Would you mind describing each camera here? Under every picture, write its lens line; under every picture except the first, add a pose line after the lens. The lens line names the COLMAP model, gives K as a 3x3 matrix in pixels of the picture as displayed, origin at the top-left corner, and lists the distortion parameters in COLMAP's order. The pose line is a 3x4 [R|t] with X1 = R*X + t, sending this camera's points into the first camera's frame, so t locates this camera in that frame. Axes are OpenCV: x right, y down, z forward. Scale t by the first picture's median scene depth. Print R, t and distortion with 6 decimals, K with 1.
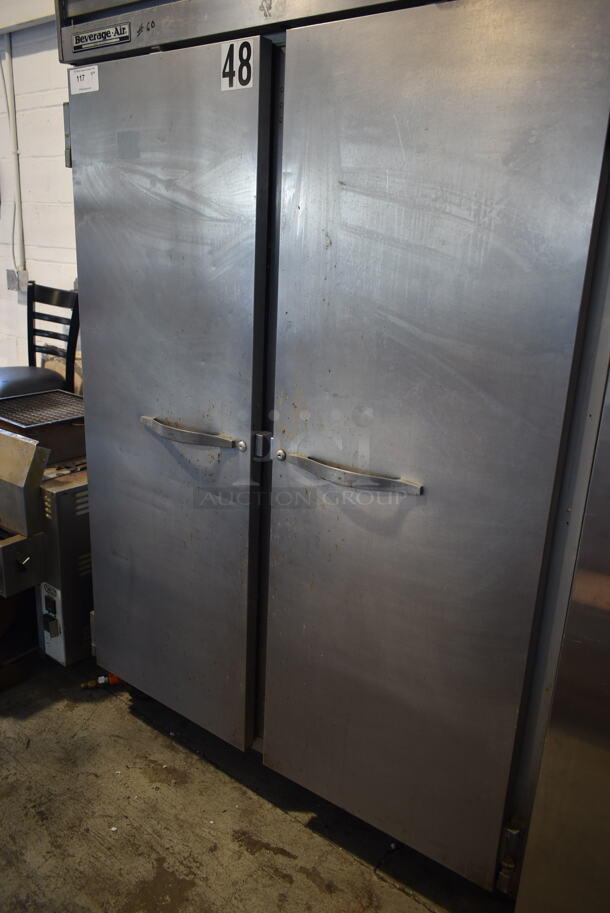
lens RADIAL K [[697.9, 0, 306.5], [0, 697.9, 456.4], [0, 0, 1]] dist [-0.015307, 0.014378]
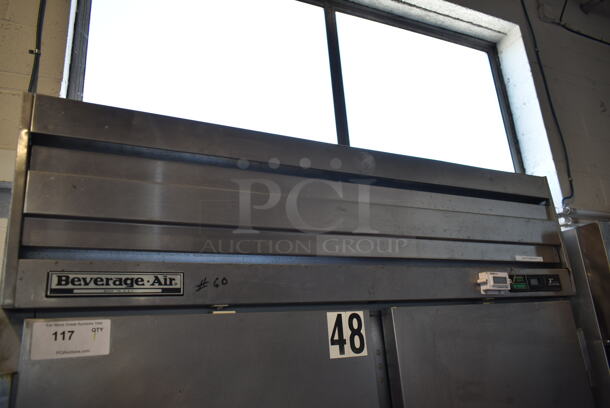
lens RADIAL K [[466.3, 0, 305.2], [0, 466.3, 206.9], [0, 0, 1]] dist [-0.015307, 0.014378]
pose [[0.434487, 0.201076, 0.877946, -0.620184], [0.350983, 0.859904, -0.370642, -0.413553], [-0.829477, 0.469184, 0.303043, 0.641392]]
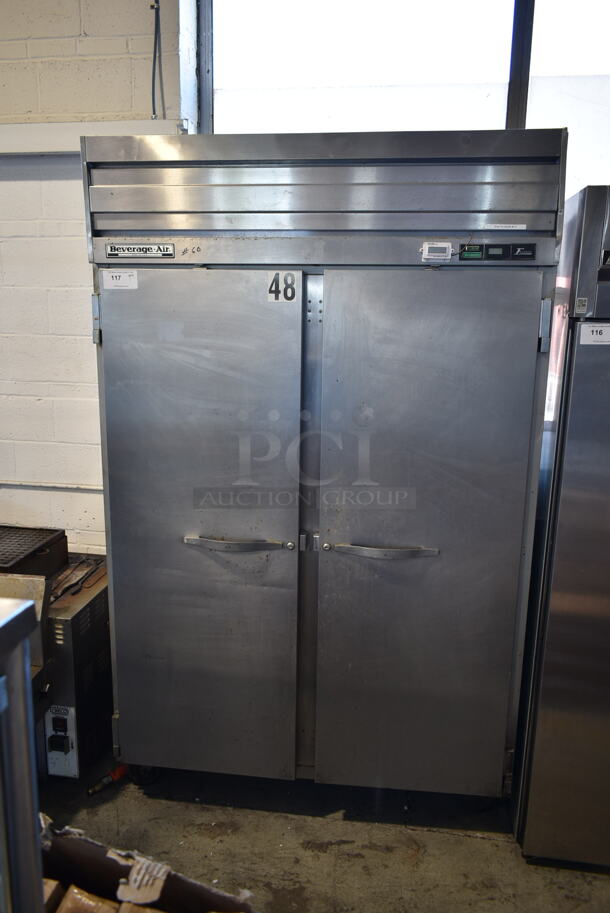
lens RADIAL K [[697.9, 0, 303.1], [0, 697.9, 455.5], [0, 0, 1]] dist [-0.015307, 0.014378]
pose [[0.870111, -0.132208, 0.474793, -0.668054], [0.164573, 0.985994, -0.027044, -0.142379], [-0.464568, 0.101669, 0.879682, -0.218079]]
